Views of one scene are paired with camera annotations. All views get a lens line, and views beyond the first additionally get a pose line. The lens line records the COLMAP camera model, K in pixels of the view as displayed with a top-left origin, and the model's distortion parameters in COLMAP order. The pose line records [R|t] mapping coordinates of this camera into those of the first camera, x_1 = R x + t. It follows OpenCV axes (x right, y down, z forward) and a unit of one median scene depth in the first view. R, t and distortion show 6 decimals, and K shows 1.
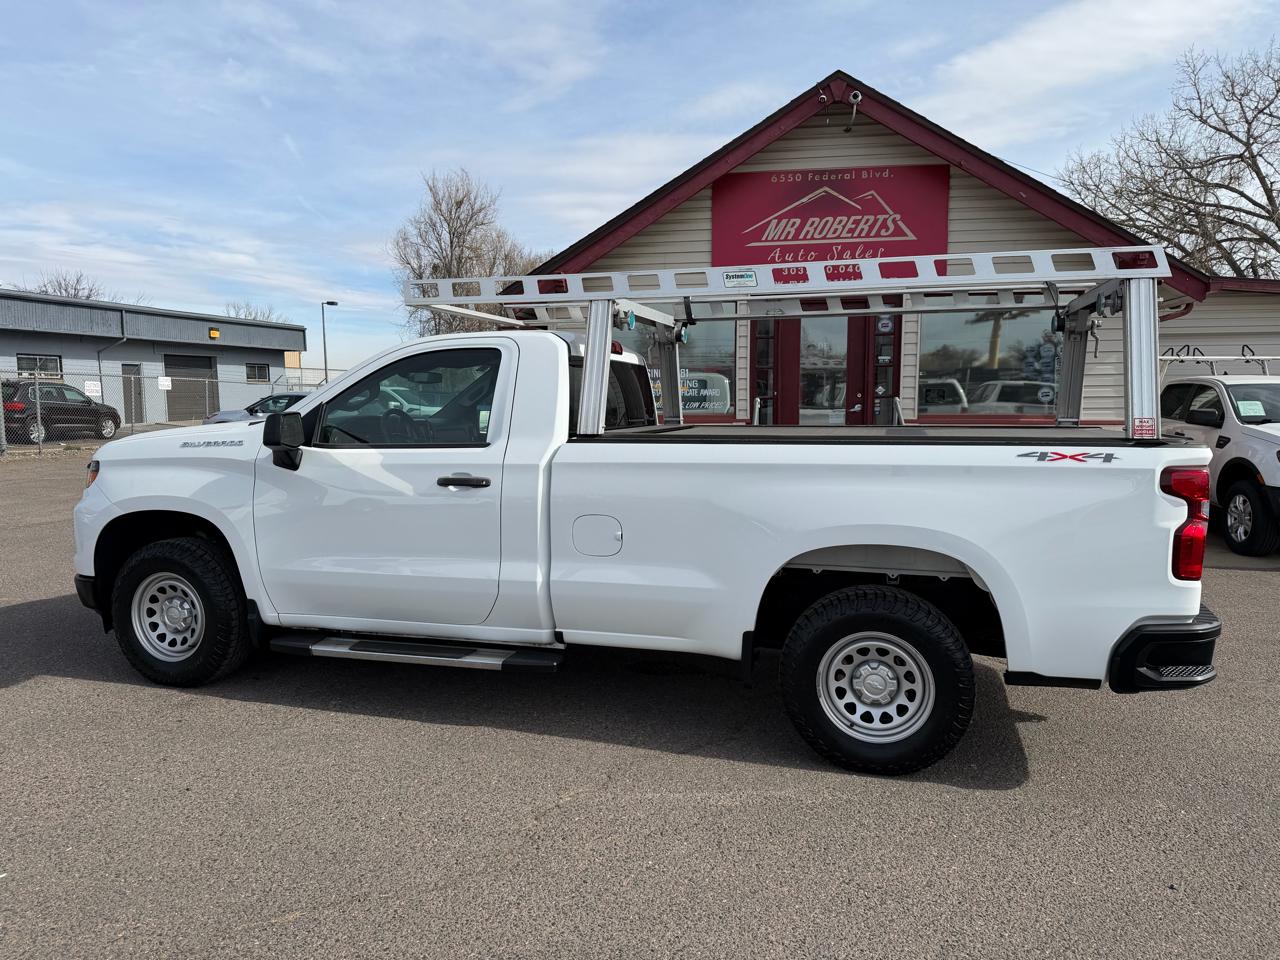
lens RADIAL K [[883.9, 0, 637.7], [0, 883.9, 527.3], [0, 0, 1]] dist [0.027404, -0.002000]
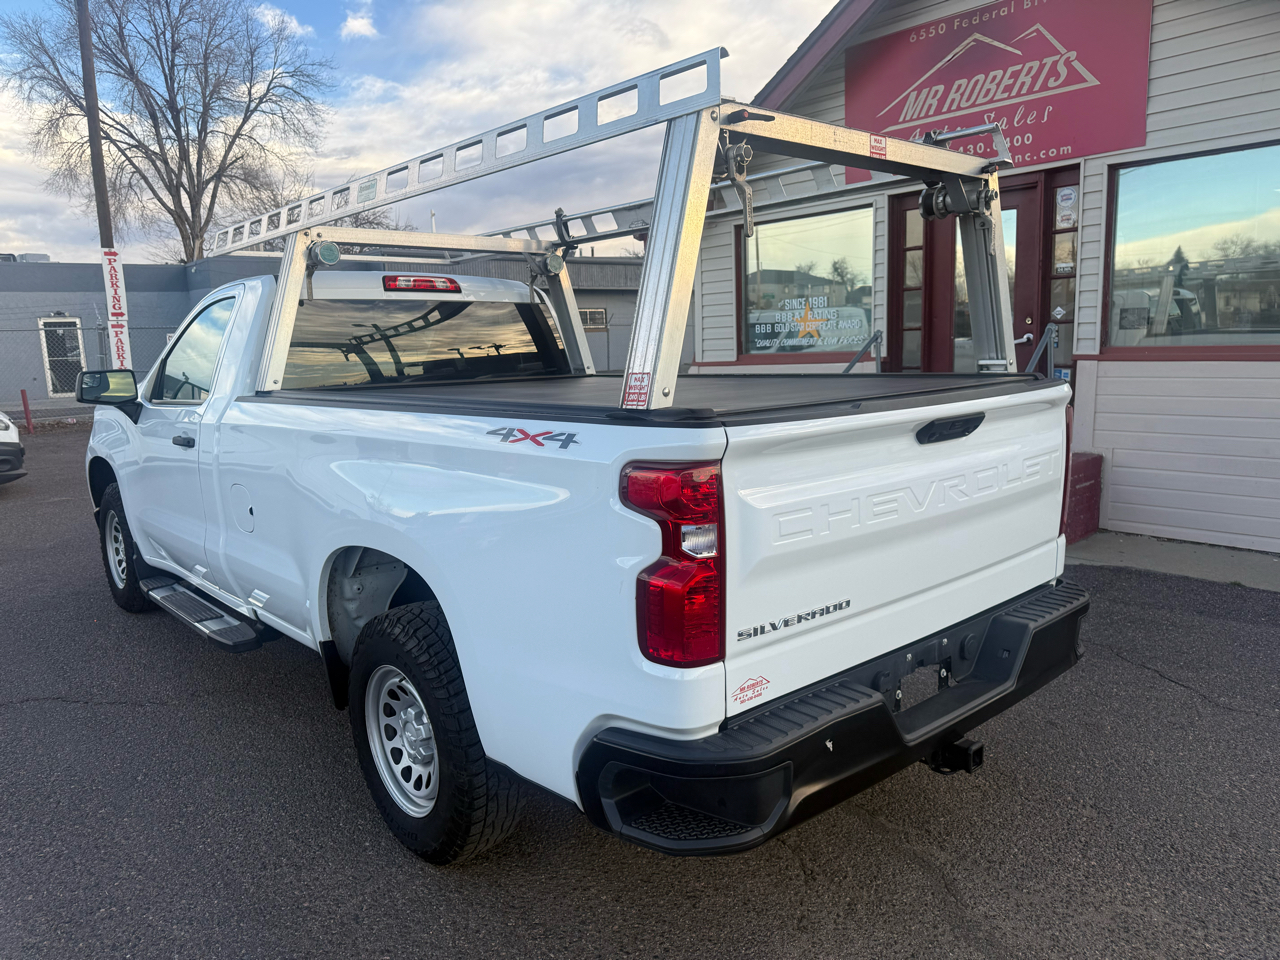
lens RADIAL K [[905.0, 0, 640.0], [0, 905.0, 480.0], [0, 0, 1]] dist [0.026154, -0.004552]
pose [[0.835615, 0.054861, -0.546569, 0.415583], [-0.047010, 0.998492, 0.028350, -0.029621], [0.547300, 0.002005, 0.836934, 0.234508]]
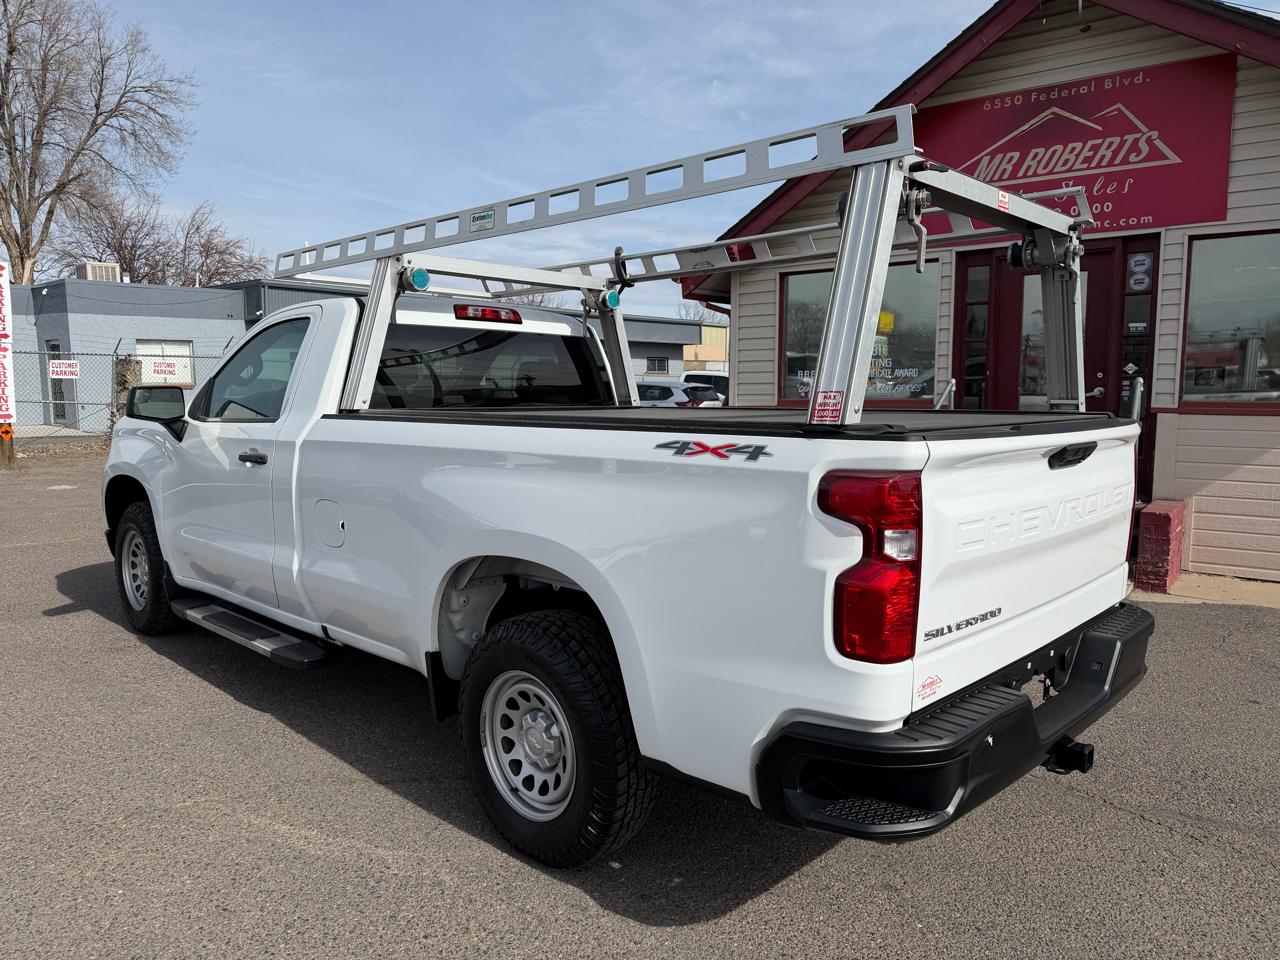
lens RADIAL K [[905.0, 0, 640.0], [0, 905.0, 480.0], [0, 0, 1]] dist [0.026154, -0.004552]
pose [[0.875218, 0.049605, -0.481179, 0.368965], [-0.071197, 0.997105, -0.026708, -0.016745], [0.478461, 0.057633, 0.876216, 0.187345]]
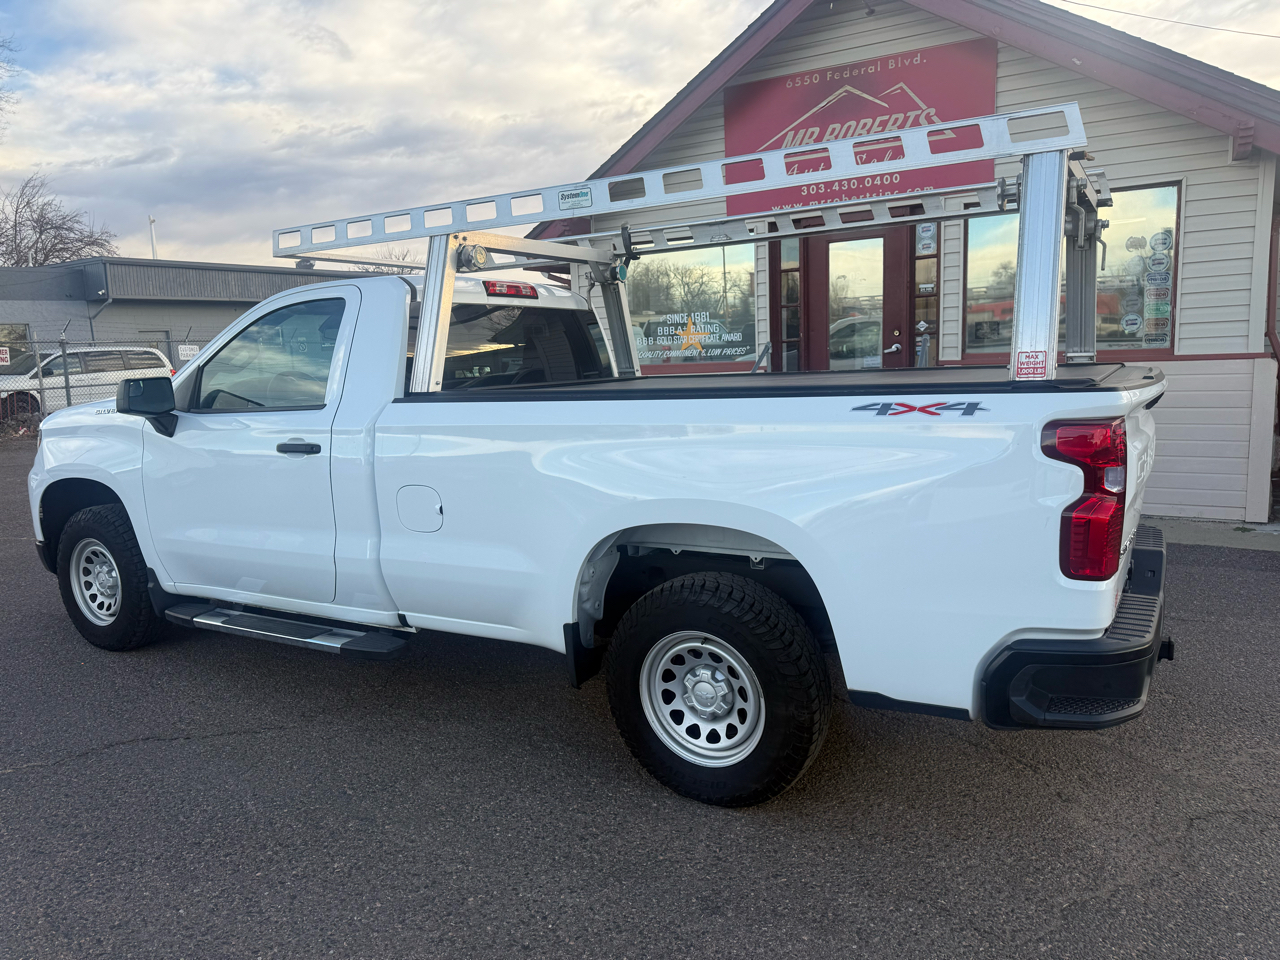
lens RADIAL K [[897.2, 0, 644.2], [0, 897.2, 490.2], [0, 0, 1]] dist [0.028864, -0.002519]
pose [[0.963176, 0.002210, -0.268862, 0.261549], [0.000694, 0.999942, 0.010704, -0.011192], [0.268870, -0.010496, 0.963119, 0.126722]]
